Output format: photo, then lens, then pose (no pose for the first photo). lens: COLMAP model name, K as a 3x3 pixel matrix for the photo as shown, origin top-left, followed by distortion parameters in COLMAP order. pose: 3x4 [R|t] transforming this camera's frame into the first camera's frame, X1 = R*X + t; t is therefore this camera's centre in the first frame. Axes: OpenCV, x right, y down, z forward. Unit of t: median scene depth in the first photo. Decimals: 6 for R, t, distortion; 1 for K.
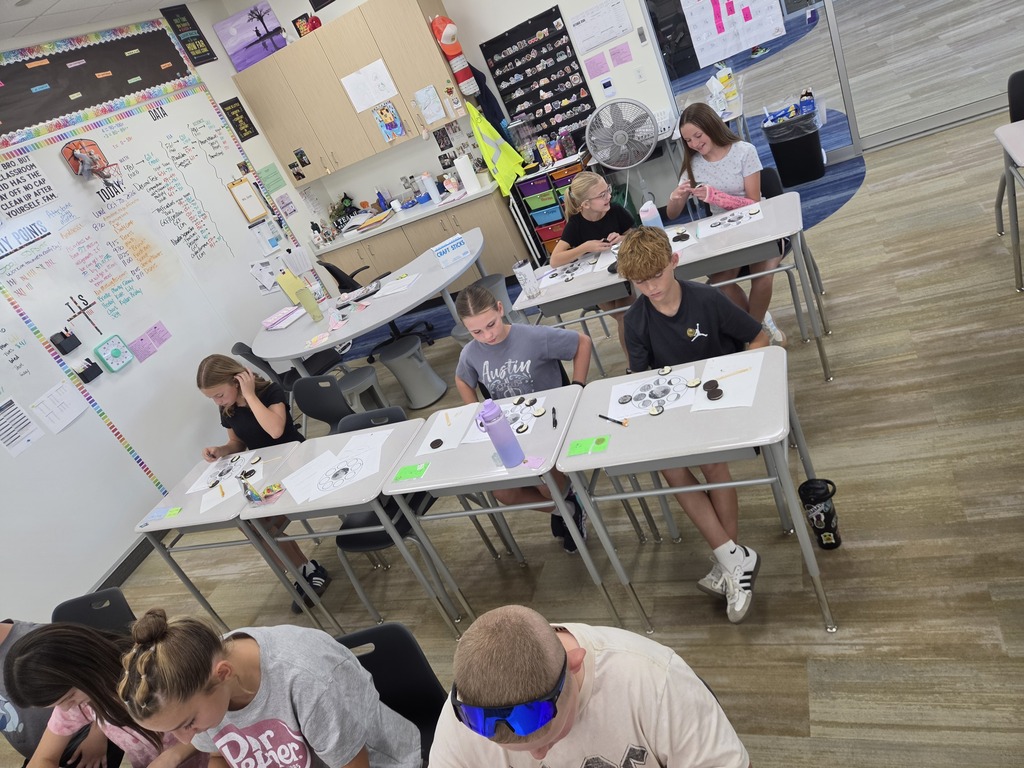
lens RADIAL K [[695.8, 0, 510.8], [0, 695.8, 373.7], [0, 0, 1]] dist [0.097584, -0.069901]
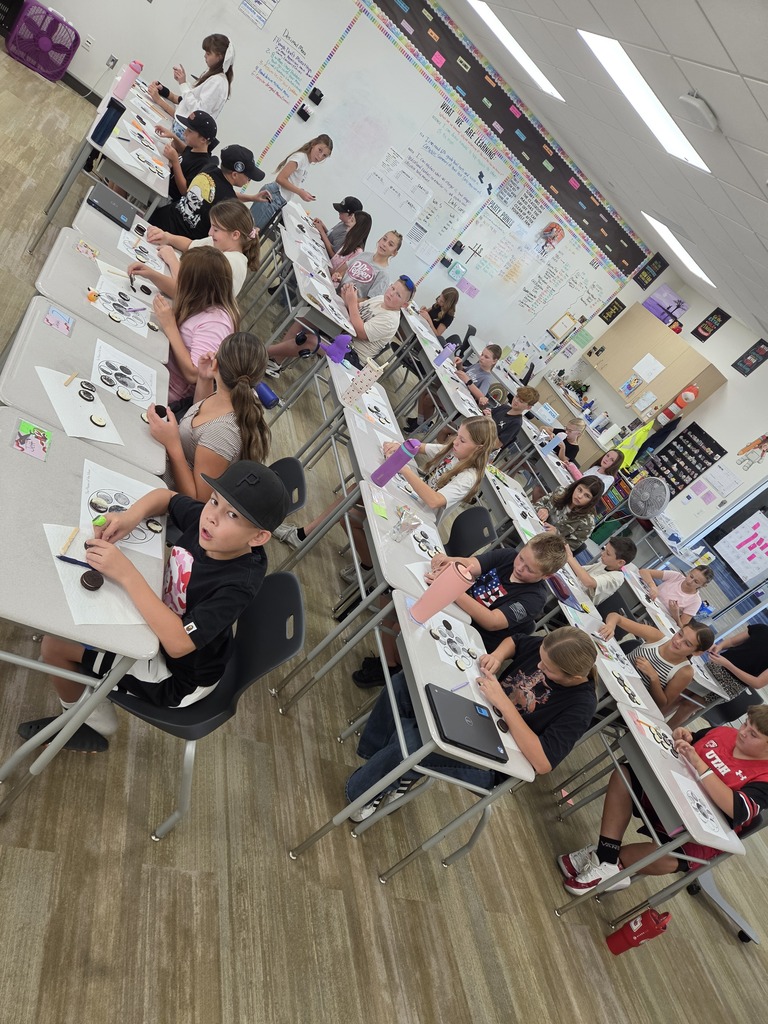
lens RADIAL K [[695.8, 0, 384.0], [0, 695.8, 512.0], [0, 0, 1]] dist [0.097584, -0.069901]
pose [[0.148655, 0.932893, -0.328043, 0.560697], [-0.968124, 0.204917, 0.144034, 0.020584], [0.201590, 0.296175, 0.933618, -0.556571]]
